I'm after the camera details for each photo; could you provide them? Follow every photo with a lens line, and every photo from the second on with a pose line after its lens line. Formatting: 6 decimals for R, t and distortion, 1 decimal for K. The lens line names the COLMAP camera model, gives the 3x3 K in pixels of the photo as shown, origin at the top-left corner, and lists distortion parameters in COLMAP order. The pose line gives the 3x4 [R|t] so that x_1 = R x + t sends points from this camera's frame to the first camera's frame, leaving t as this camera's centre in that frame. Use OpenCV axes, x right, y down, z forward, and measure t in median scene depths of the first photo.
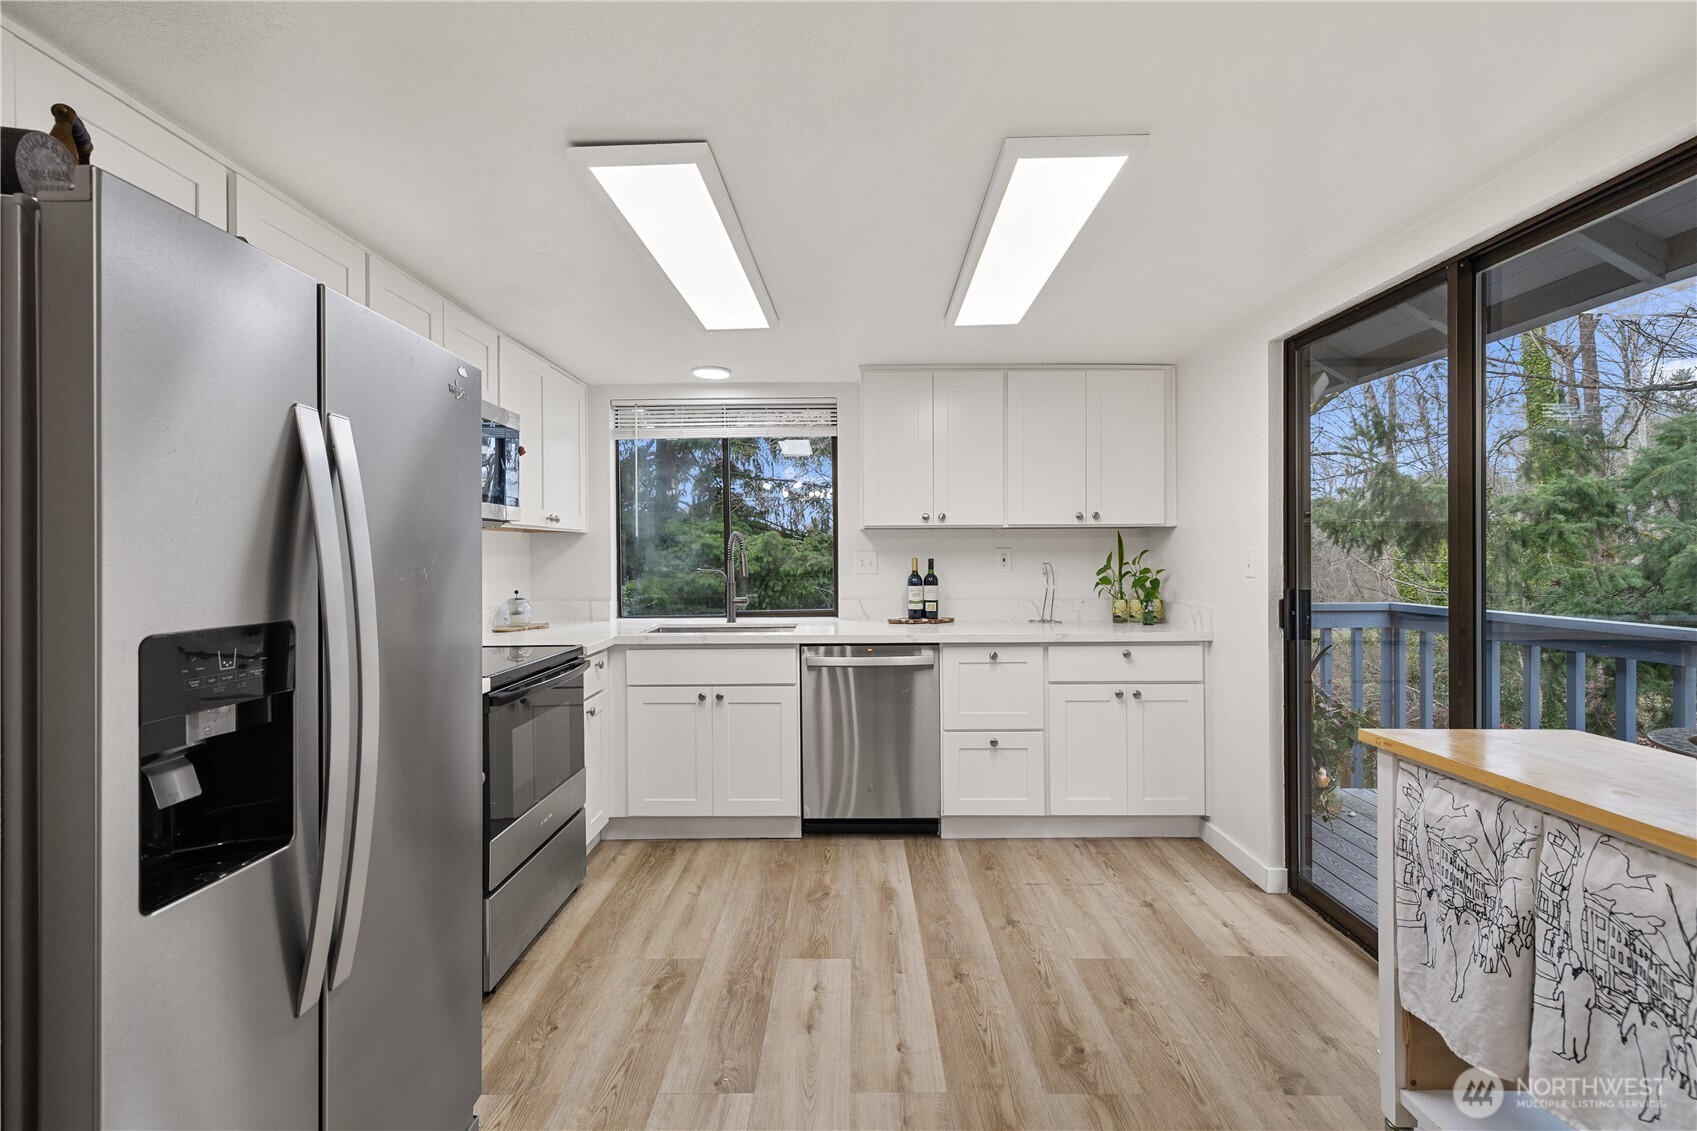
lens RADIAL K [[720.4, 0, 846.4], [0, 720.4, 561.8], [0, 0, 1]] dist [0.002410, 0.000629]
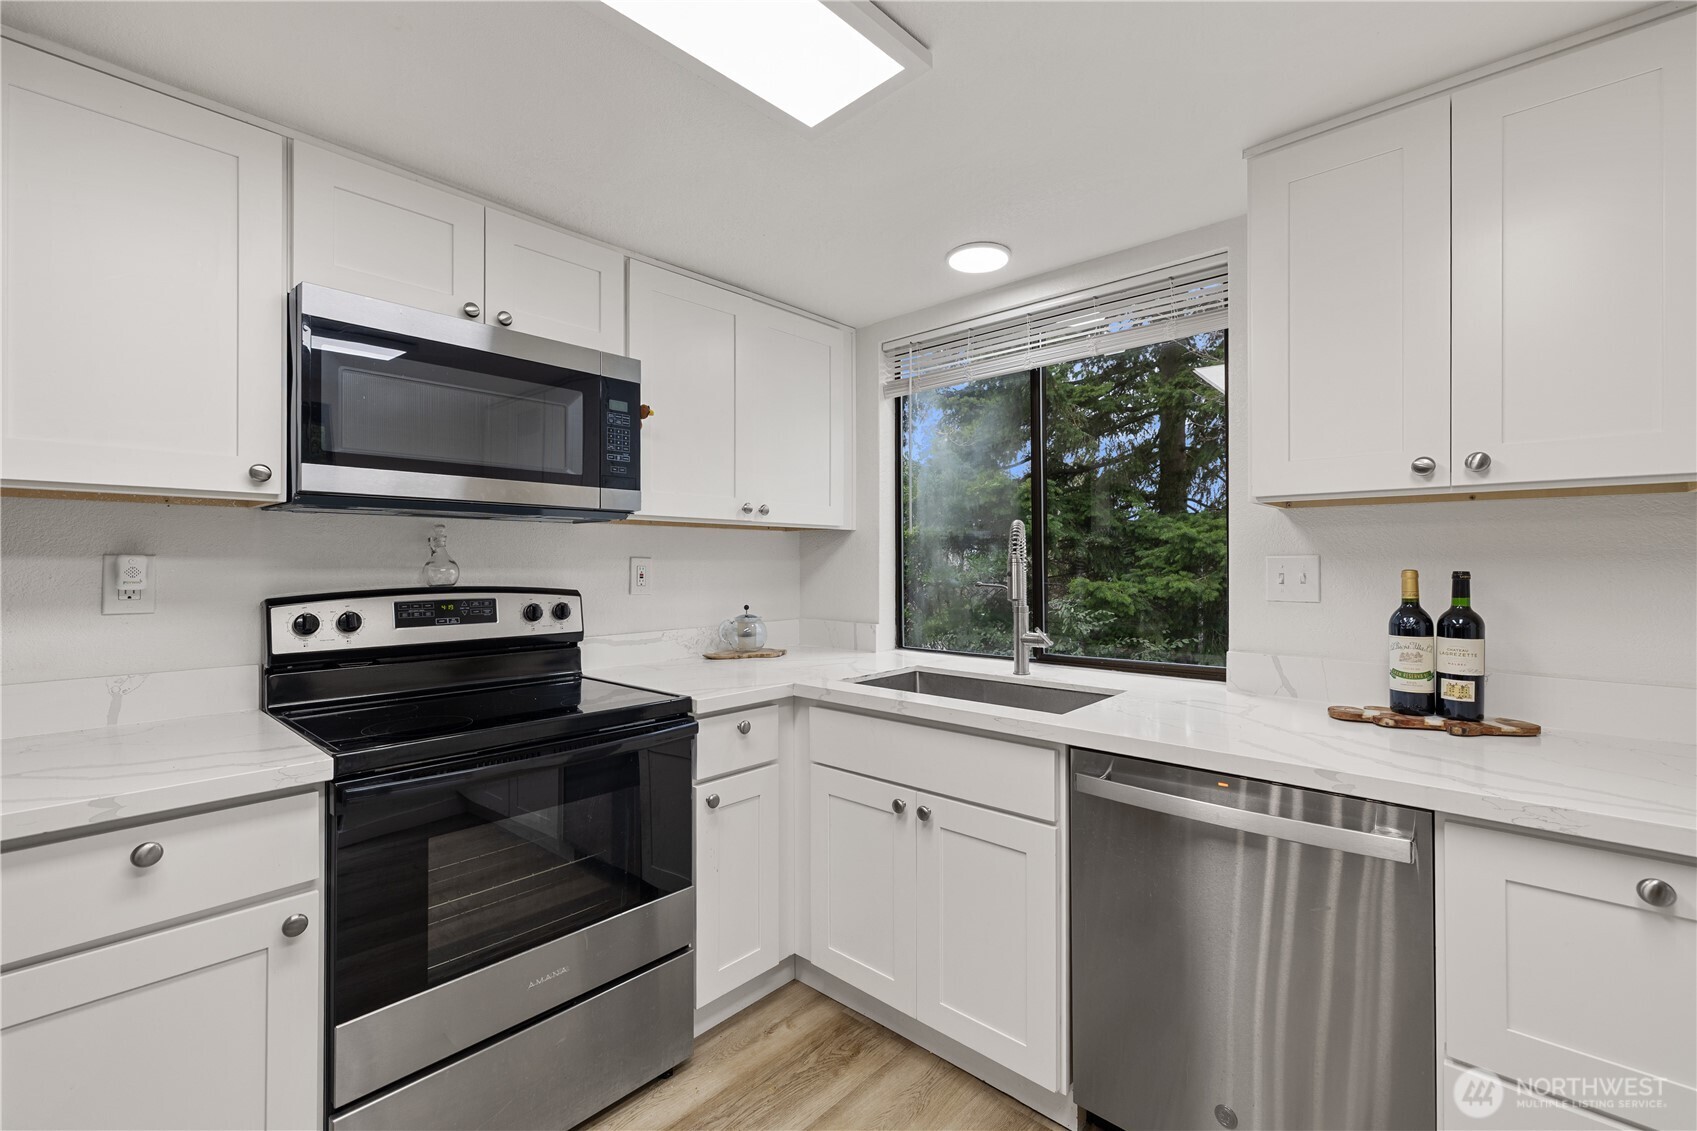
lens RADIAL K [[720.4, 0, 848.8], [0, 720.4, 564.8], [0, 0, 1]] dist [0.002410, 0.000629]
pose [[0.745984, 0.007351, -0.665923, 0.132439], [-0.011520, 0.999932, -0.001867, -0.003584], [0.665864, 0.009065, 0.746018, 0.471257]]
